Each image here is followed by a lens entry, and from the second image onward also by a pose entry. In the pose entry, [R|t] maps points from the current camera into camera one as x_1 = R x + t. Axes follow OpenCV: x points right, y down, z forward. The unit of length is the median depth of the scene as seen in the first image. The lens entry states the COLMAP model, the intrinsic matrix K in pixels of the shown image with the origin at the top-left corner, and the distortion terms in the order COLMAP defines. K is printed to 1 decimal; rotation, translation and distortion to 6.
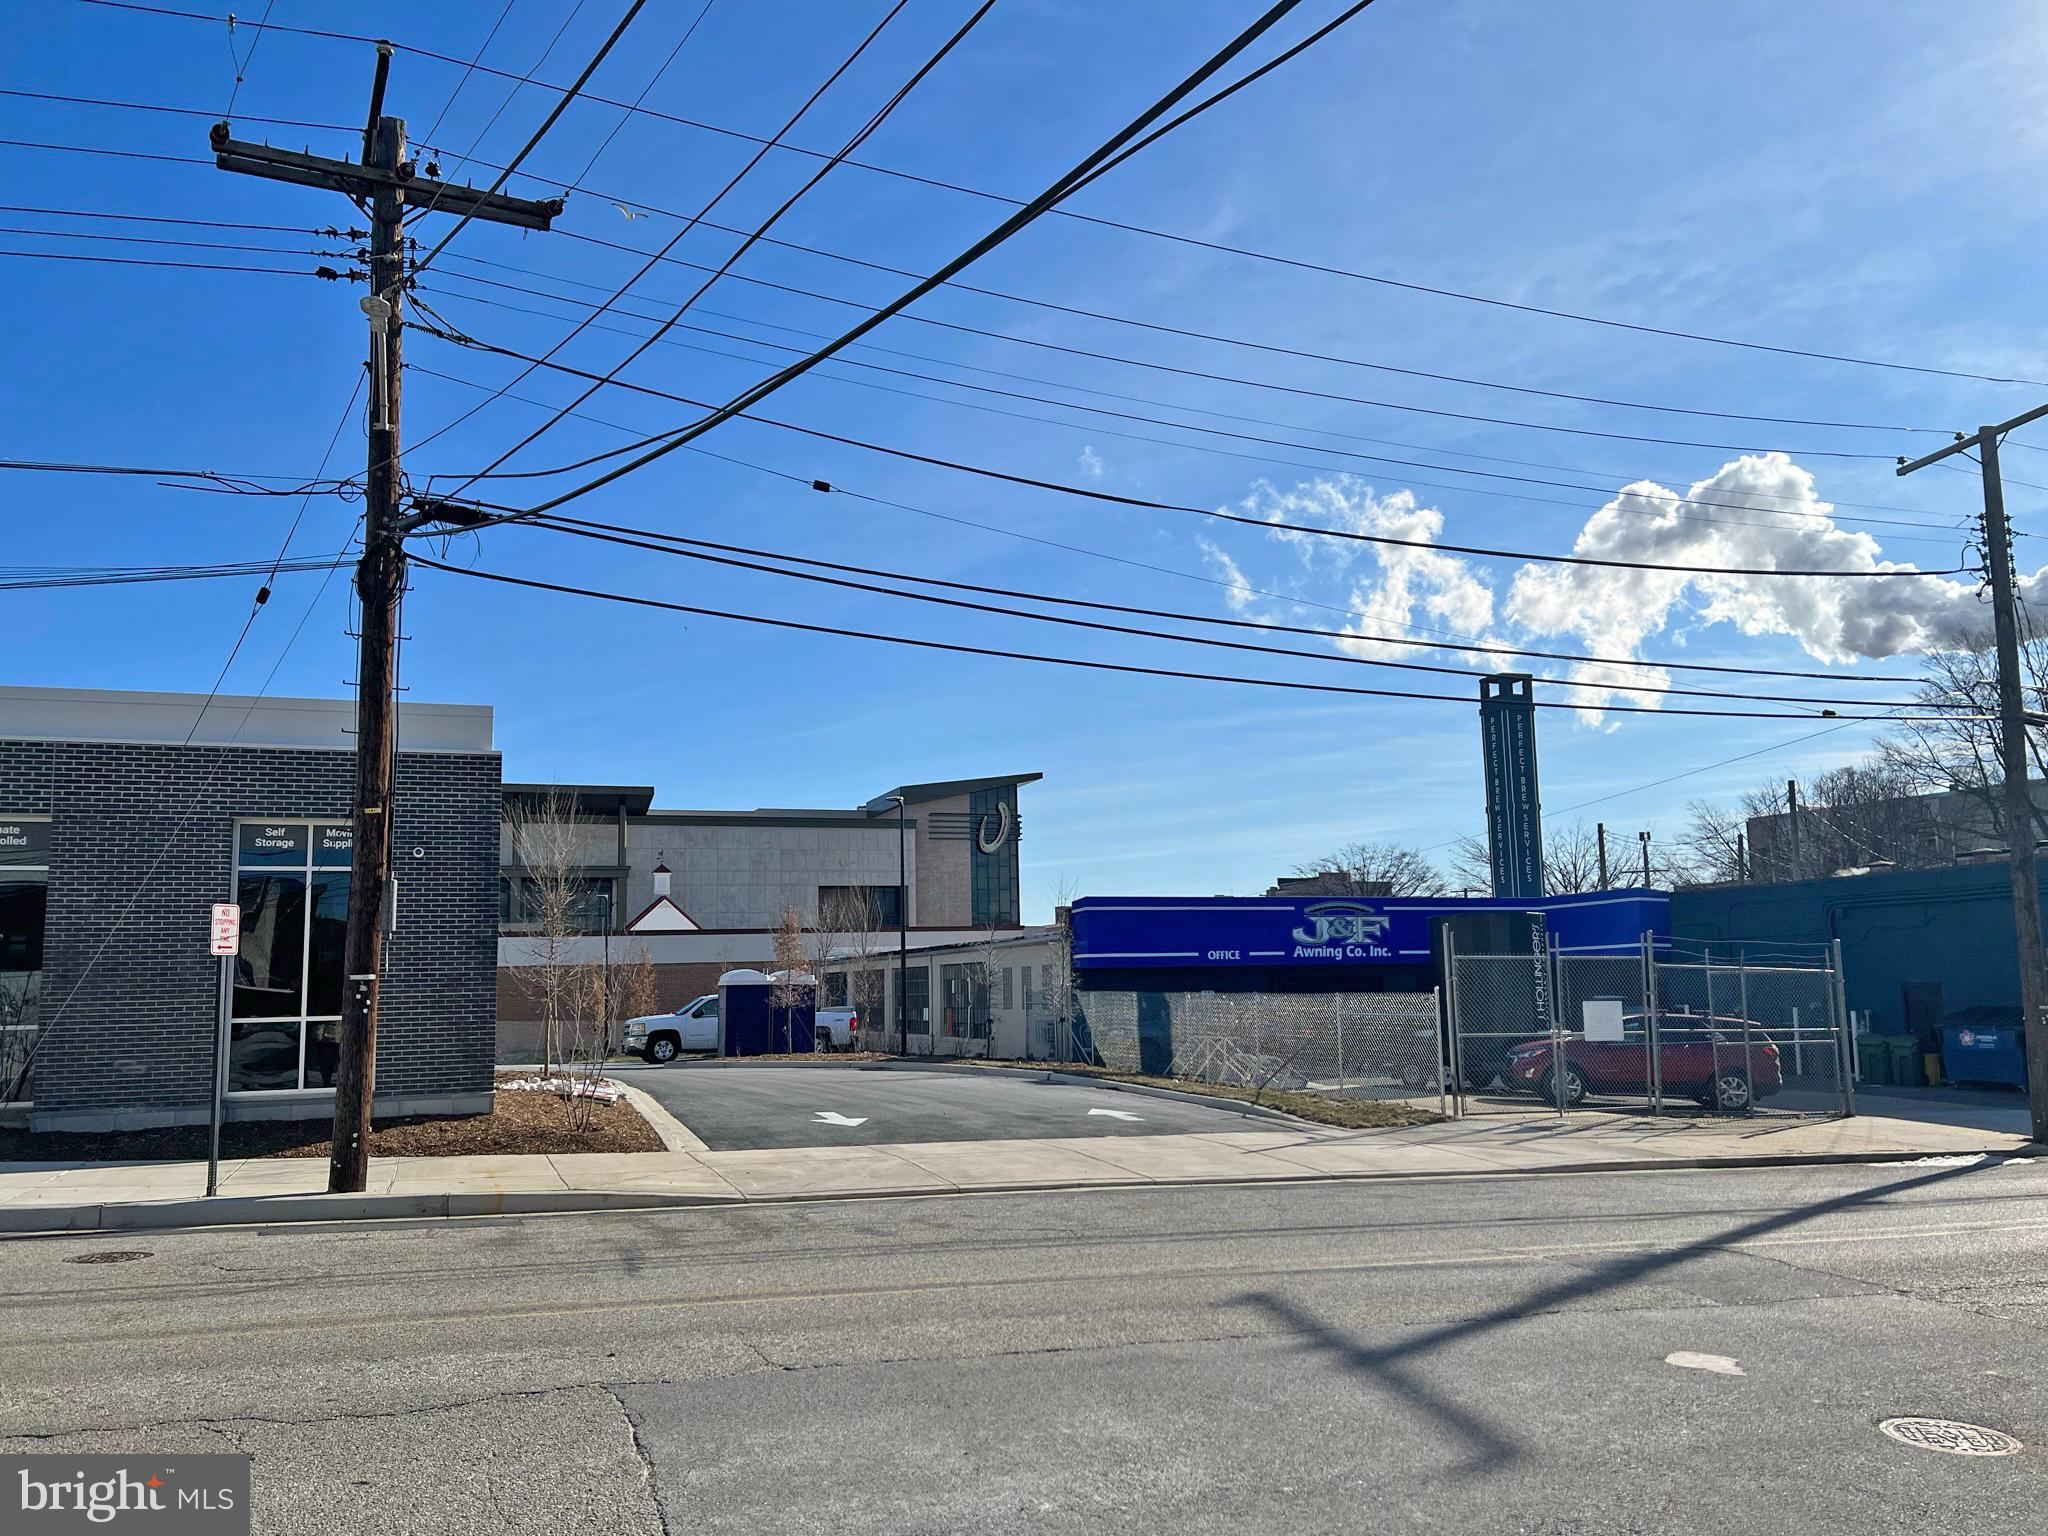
lens RADIAL K [[1568.0, 0, 1024.0], [0, 1568.0, 768.0], [0, 0, 1]] dist [0.058494, -0.064416]
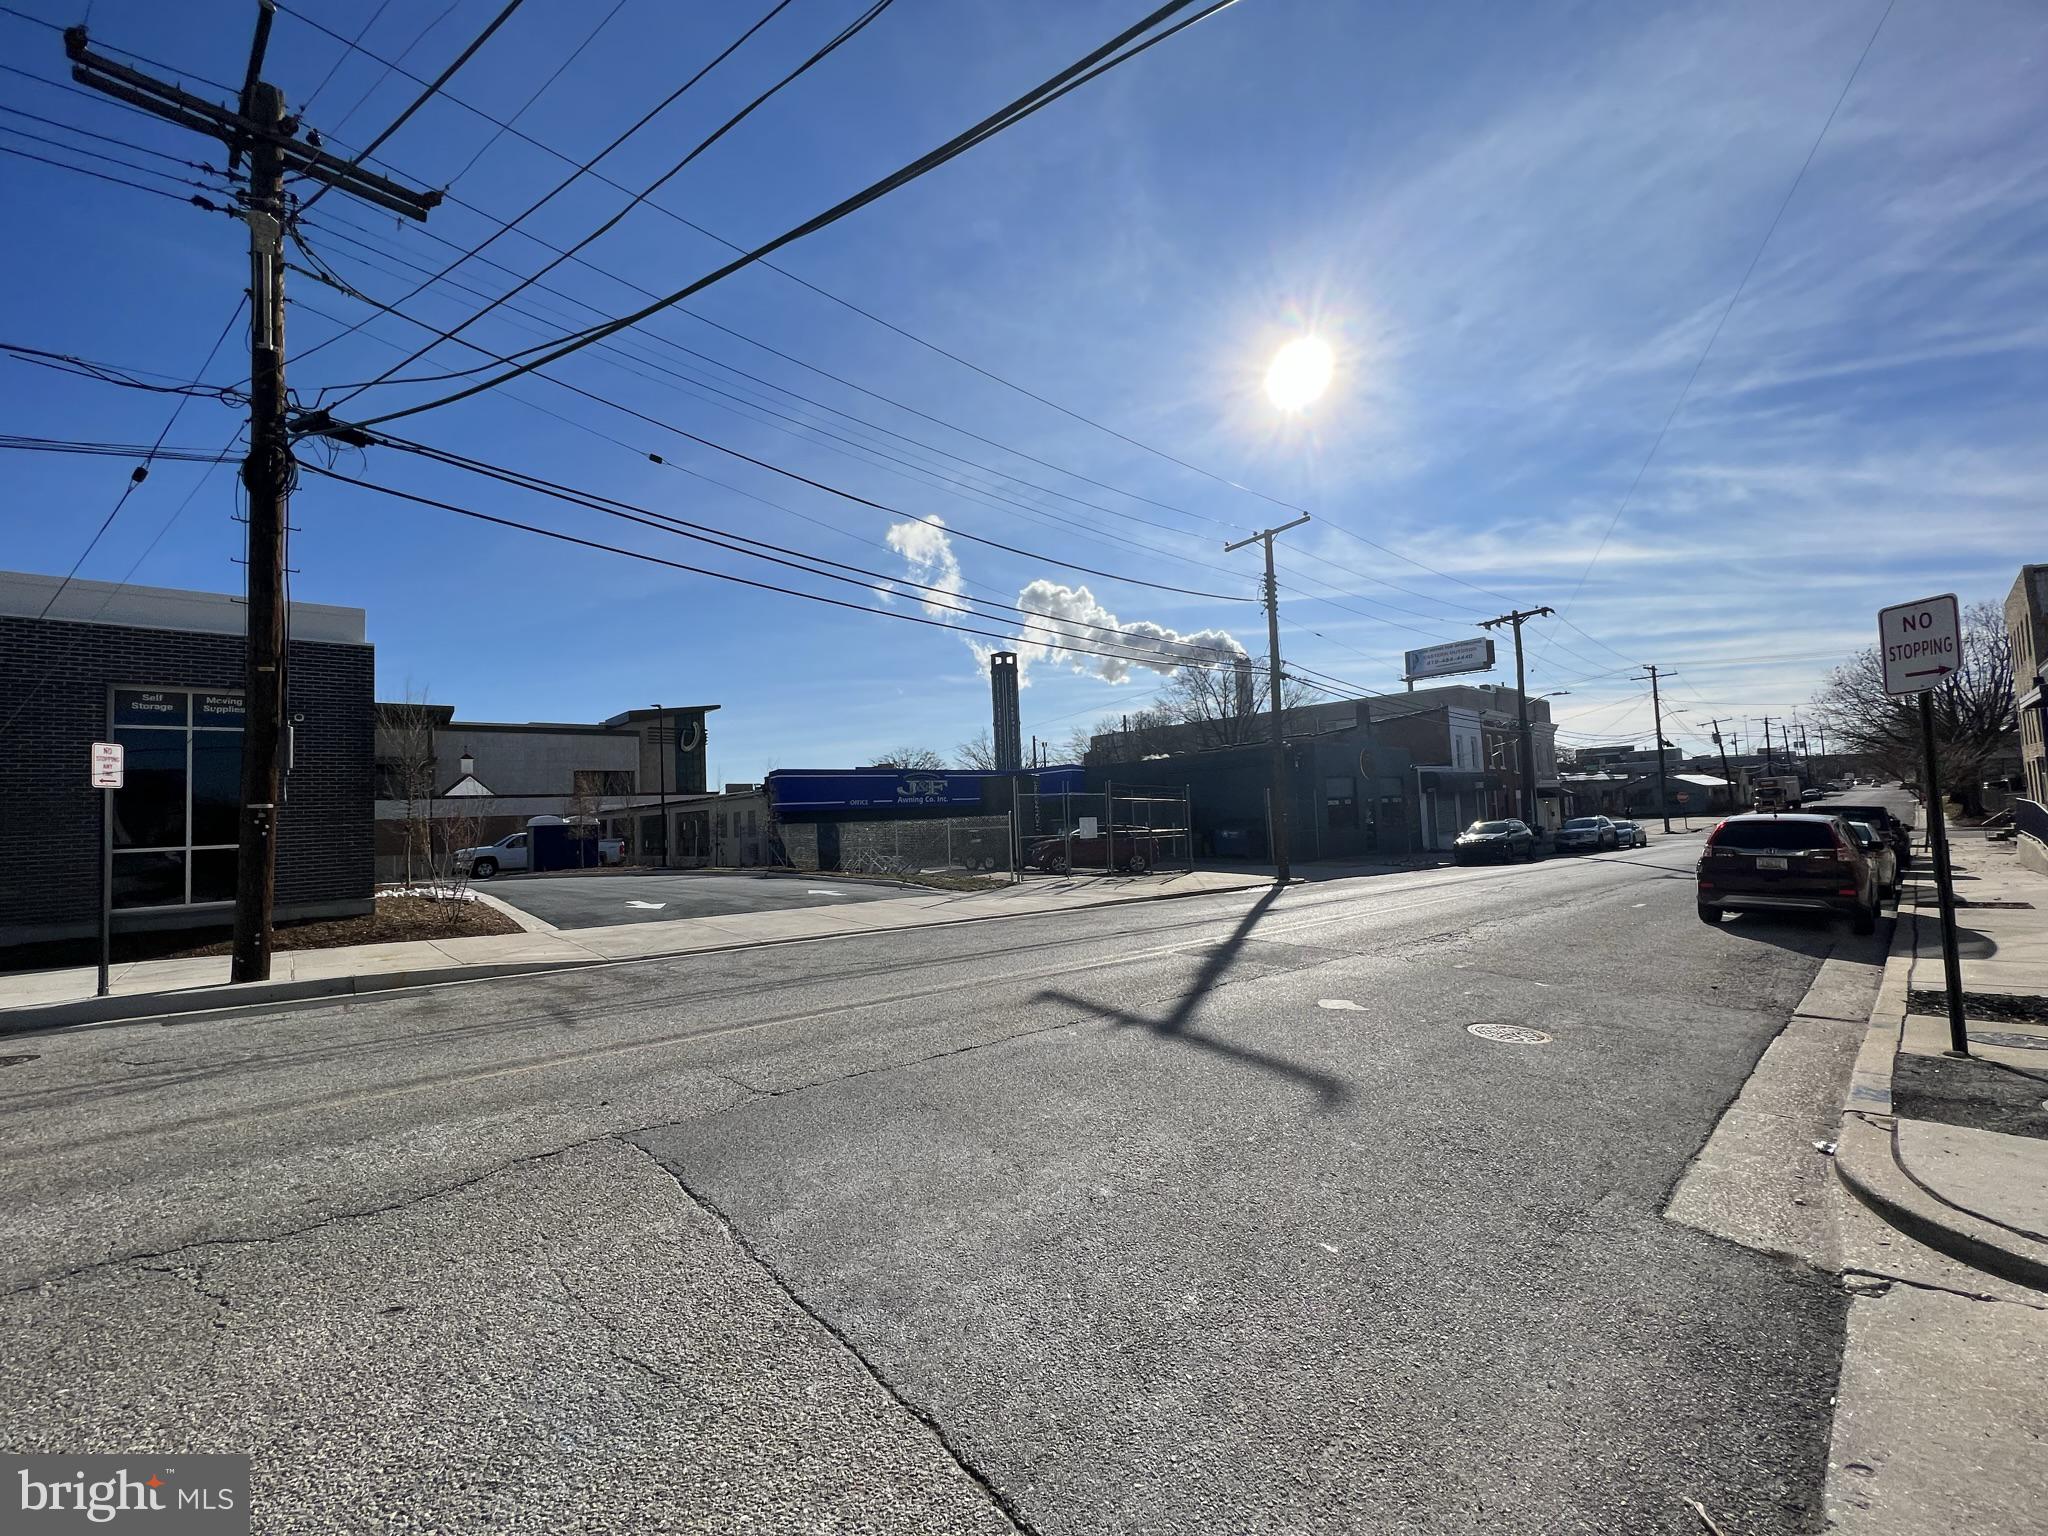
lens RADIAL K [[822.1, 0, 1024.0], [0, 822.1, 768.0], [0, 0, 1]] dist [-0.001176, -0.000431]
pose [[0.925906, 0.001748, 0.377749, -0.092683], [-0.026347, 0.997853, 0.059961, 0.040506], [-0.376833, -0.065471, 0.923965, 0.163758]]
